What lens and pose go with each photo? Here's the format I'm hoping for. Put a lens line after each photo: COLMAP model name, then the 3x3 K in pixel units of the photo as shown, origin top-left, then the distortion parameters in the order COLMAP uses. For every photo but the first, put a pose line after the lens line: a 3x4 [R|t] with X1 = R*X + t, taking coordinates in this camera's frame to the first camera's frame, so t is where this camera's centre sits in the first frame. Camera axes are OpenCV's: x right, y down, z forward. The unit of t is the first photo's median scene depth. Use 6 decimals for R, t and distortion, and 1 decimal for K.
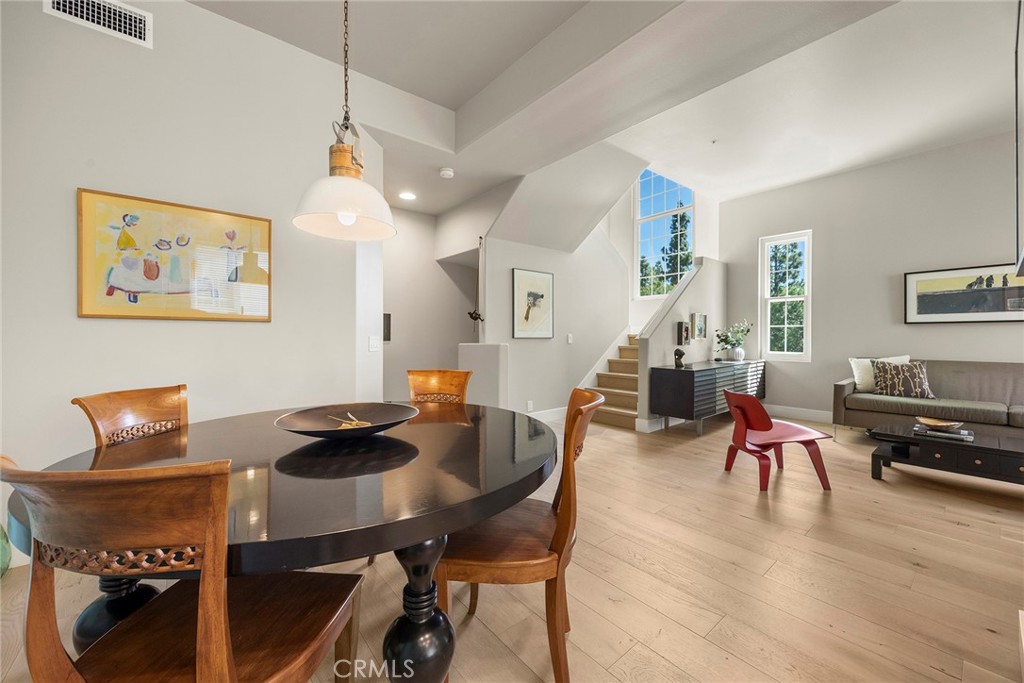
lens RADIAL K [[399.7, 0, 513.6], [0, 399.7, 335.7], [0, 0, 1]] dist [-0.006051, 0.002444]
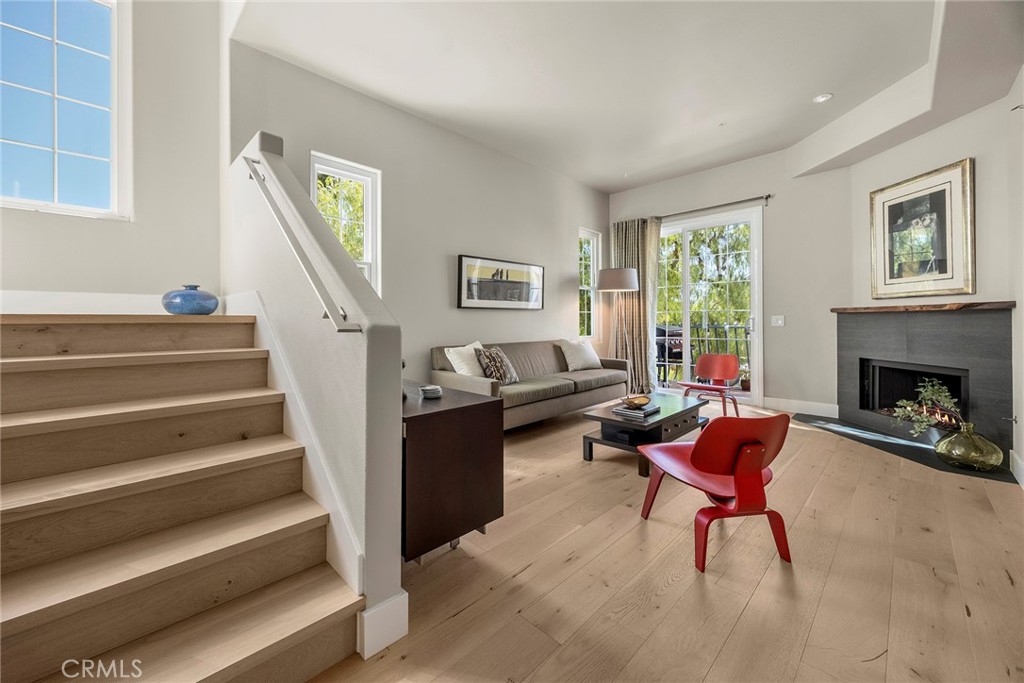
lens RADIAL K [[399.7, 0, 502.8], [0, 399.7, 326.1], [0, 0, 1]] dist [-0.006051, 0.002444]
pose [[-0.081750, -0.006319, 0.996633, 0.027589], [0.006673, 0.999954, 0.006887, 0.007743], [-0.996631, 0.007214, -0.081704, 1.087803]]
